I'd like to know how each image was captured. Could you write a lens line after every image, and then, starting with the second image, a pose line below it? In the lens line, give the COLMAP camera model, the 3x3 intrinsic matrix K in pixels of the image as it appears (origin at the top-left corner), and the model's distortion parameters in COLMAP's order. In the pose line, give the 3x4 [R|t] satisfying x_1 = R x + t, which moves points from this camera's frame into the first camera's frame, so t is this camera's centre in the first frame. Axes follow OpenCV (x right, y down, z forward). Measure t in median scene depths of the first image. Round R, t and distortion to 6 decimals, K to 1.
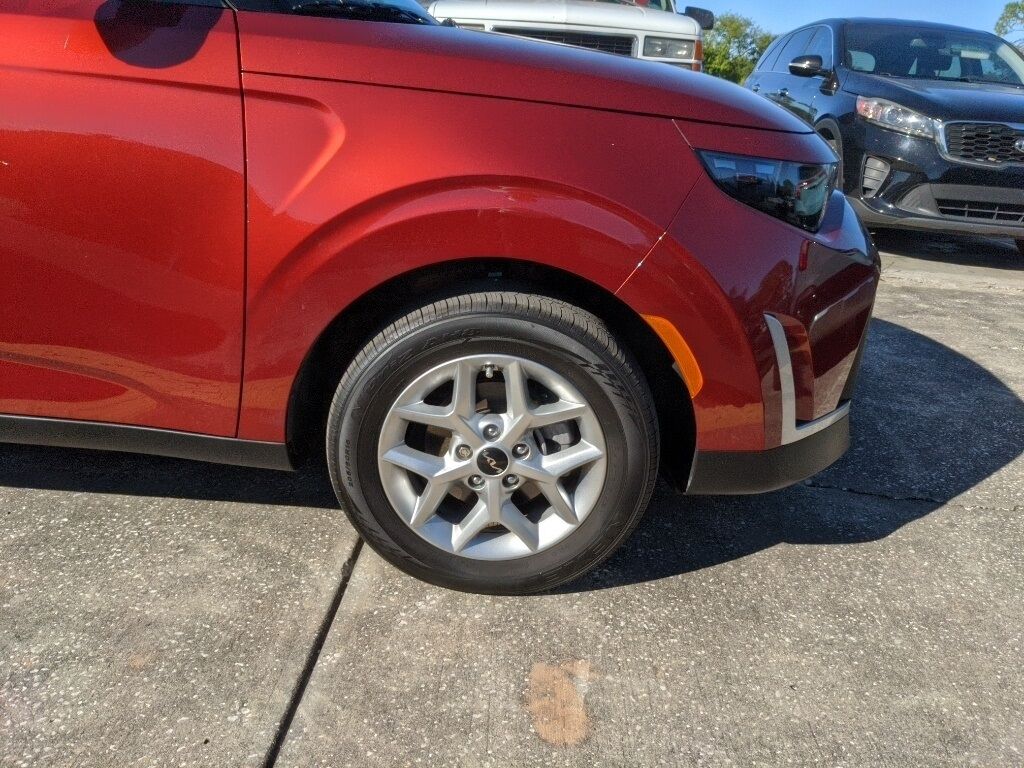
lens RADIAL K [[824.4, 0, 540.0], [0, 824.4, 371.8], [0, 0, 1]] dist [0.040494, -0.060671]
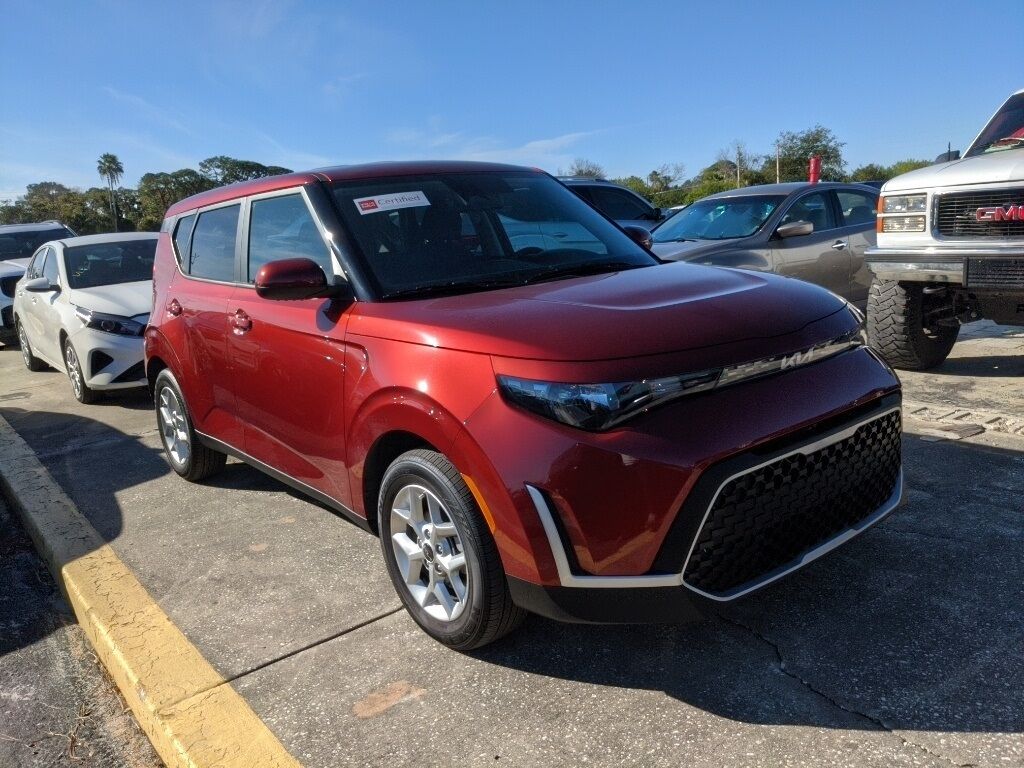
lens RADIAL K [[824.4, 0, 509.1], [0, 824.4, 382.6], [0, 0, 1]] dist [0.040494, -0.060671]
pose [[0.619087, 0.040804, -0.784262, 1.302220], [-0.150716, 0.986259, -0.067660, -0.134869], [0.770725, 0.160089, 0.616729, 0.065601]]
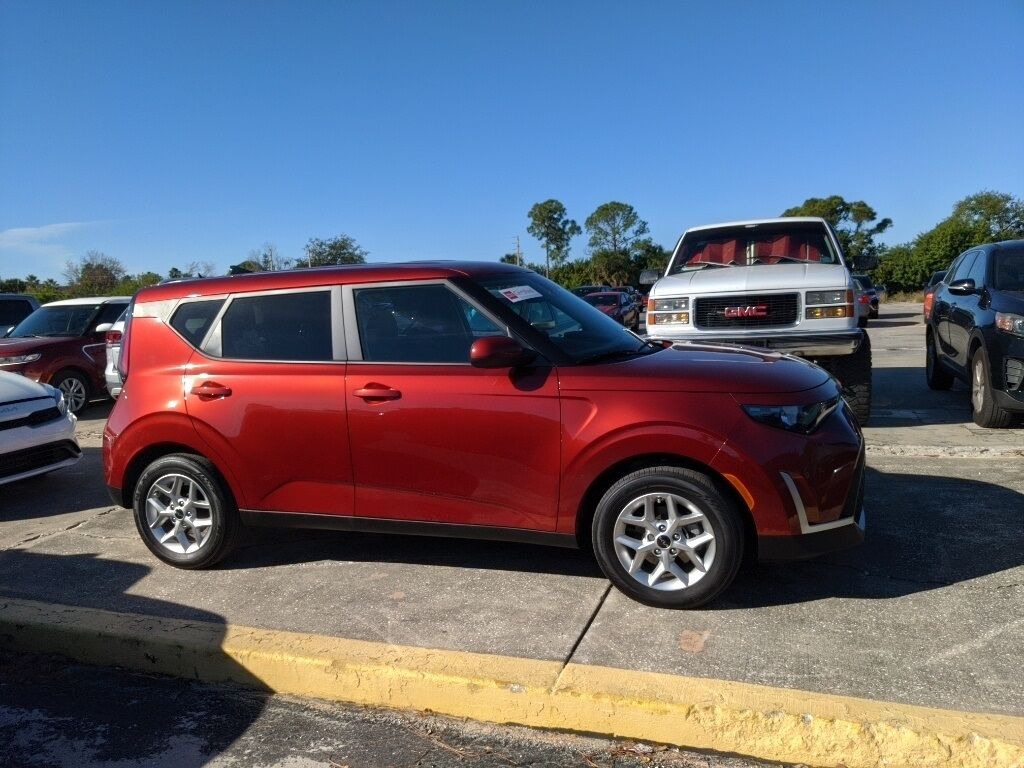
lens RADIAL K [[824.4, 0, 503.4], [0, 824.4, 388.9], [0, 0, 1]] dist [0.040494, -0.060671]
pose [[0.939117, -0.074799, -0.335358, 0.319382], [-0.000549, 0.975690, -0.219156, 0.196085], [0.343598, 0.205997, 0.916245, -1.308734]]
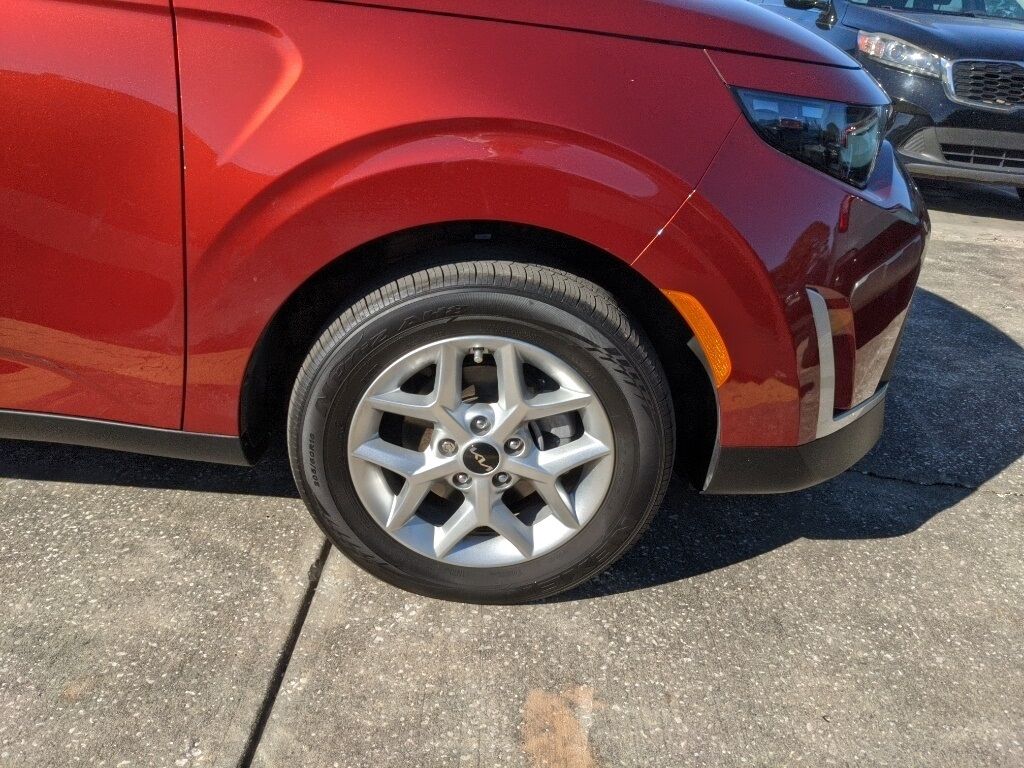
lens RADIAL K [[824.4, 0, 514.5], [0, 824.4, 381.3], [0, 0, 1]] dist [0.040494, -0.060671]
pose [[0.999989, 0.004353, 0.001592, -0.024504], [-0.004463, 0.996969, 0.077673, -0.037908], [-0.001249, -0.077679, 0.996978, 0.148461]]
